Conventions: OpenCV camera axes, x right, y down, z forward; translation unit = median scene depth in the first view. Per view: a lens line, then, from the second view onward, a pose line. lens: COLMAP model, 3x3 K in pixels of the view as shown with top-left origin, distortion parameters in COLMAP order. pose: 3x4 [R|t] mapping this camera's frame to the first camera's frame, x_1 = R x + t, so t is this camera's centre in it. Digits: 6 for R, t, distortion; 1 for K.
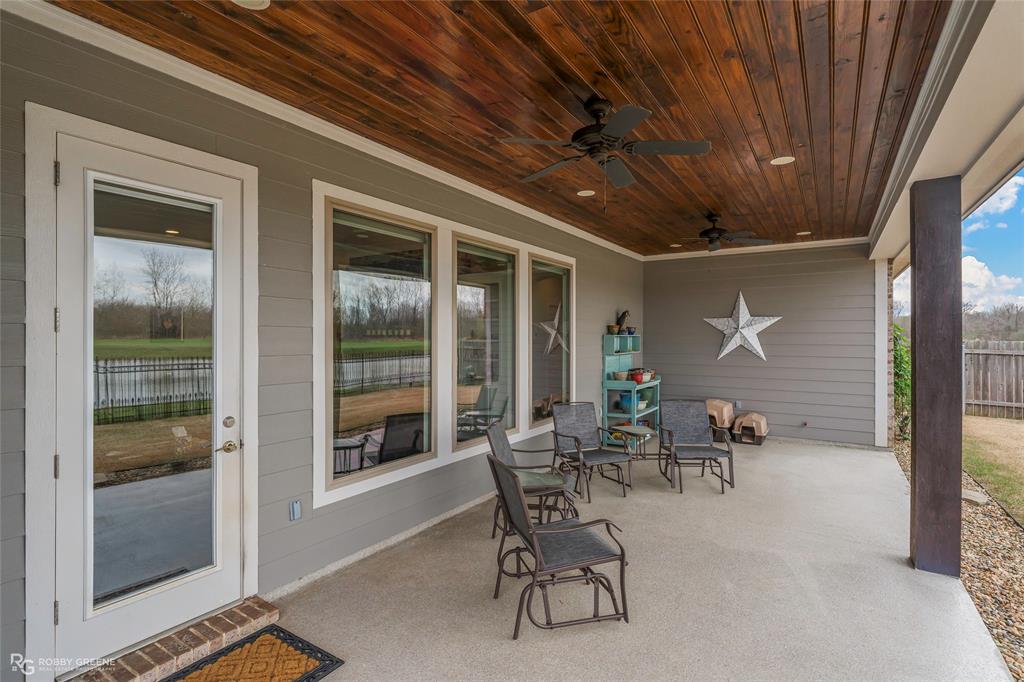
lens RADIAL K [[500.2, 0, 512.2], [0, 500.2, 337.3], [0, 0, 1]] dist [-0.003987, -0.000860]
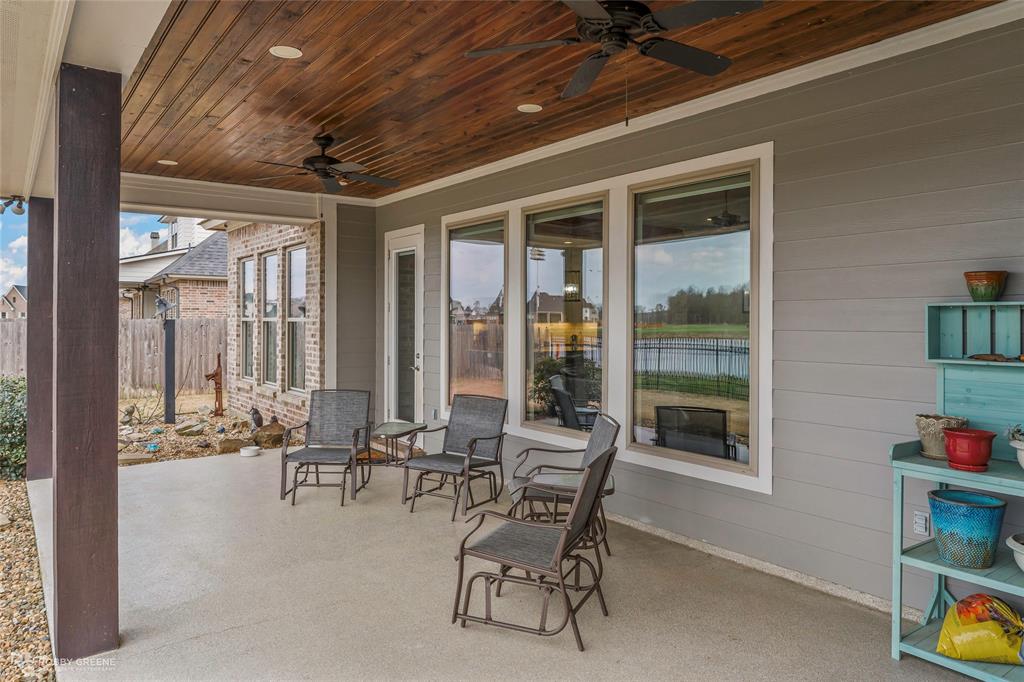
lens RADIAL K [[690.4, 0, 501.8], [0, 690.4, 317.5], [0, 0, 1]] dist [0.013260, 0.002063]
pose [[-0.364647, -0.012367, -0.931064, 1.225816], [-0.013750, 0.999874, -0.007896, 0.022168], [0.931044, 0.009923, -0.364771, 1.508918]]
